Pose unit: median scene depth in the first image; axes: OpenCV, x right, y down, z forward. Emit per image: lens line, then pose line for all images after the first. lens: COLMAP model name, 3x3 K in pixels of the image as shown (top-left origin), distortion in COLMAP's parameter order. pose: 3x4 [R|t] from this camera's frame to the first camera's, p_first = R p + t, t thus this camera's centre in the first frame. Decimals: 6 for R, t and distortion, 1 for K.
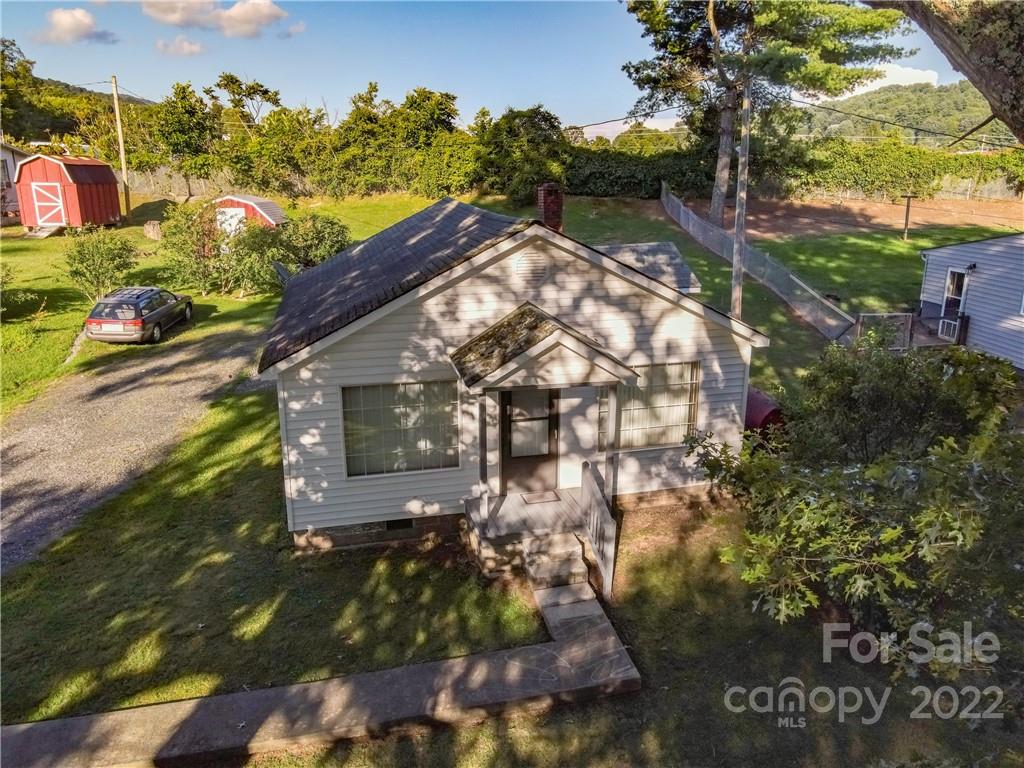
lens RADIAL K [[727.1, 0, 510.2], [0, 727.1, 381.8], [0, 0, 1]] dist [0.024996, -0.007057]
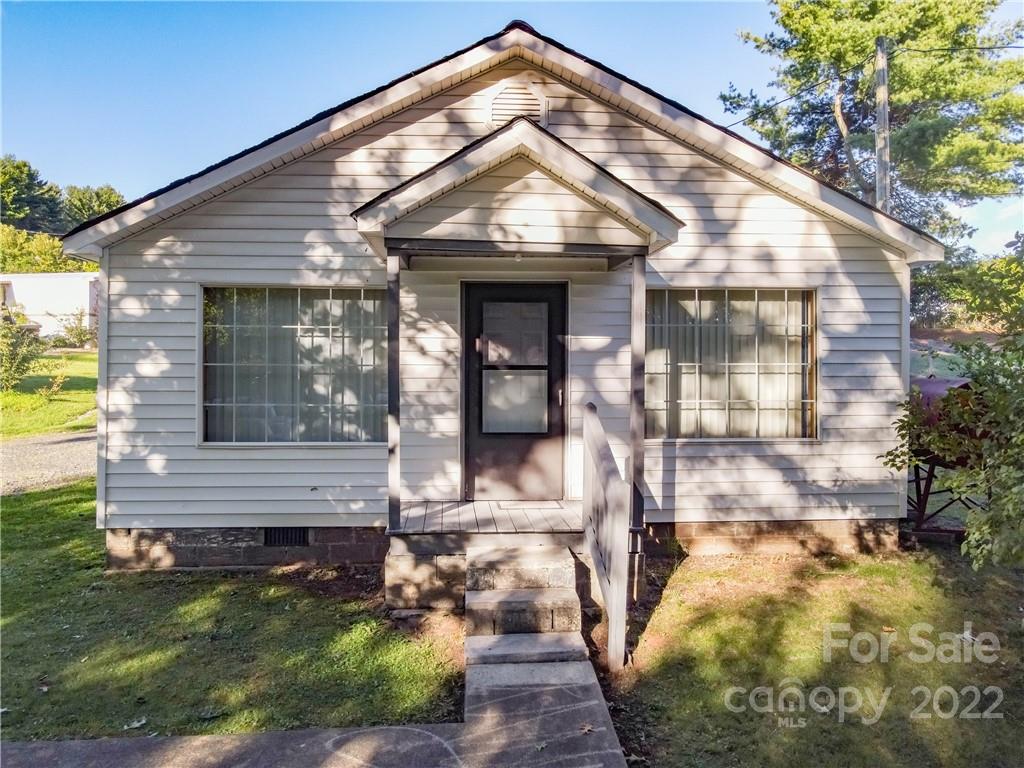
lens RADIAL K [[727.1, 0, 511.1], [0, 727.1, 377.6], [0, 0, 1]] dist [0.024996, -0.007057]
pose [[0.982369, 0.000601, -0.186950, 0.122213], [-0.052672, 0.960375, -0.273689, 0.203873], [0.179378, 0.278711, 0.943474, 0.404838]]
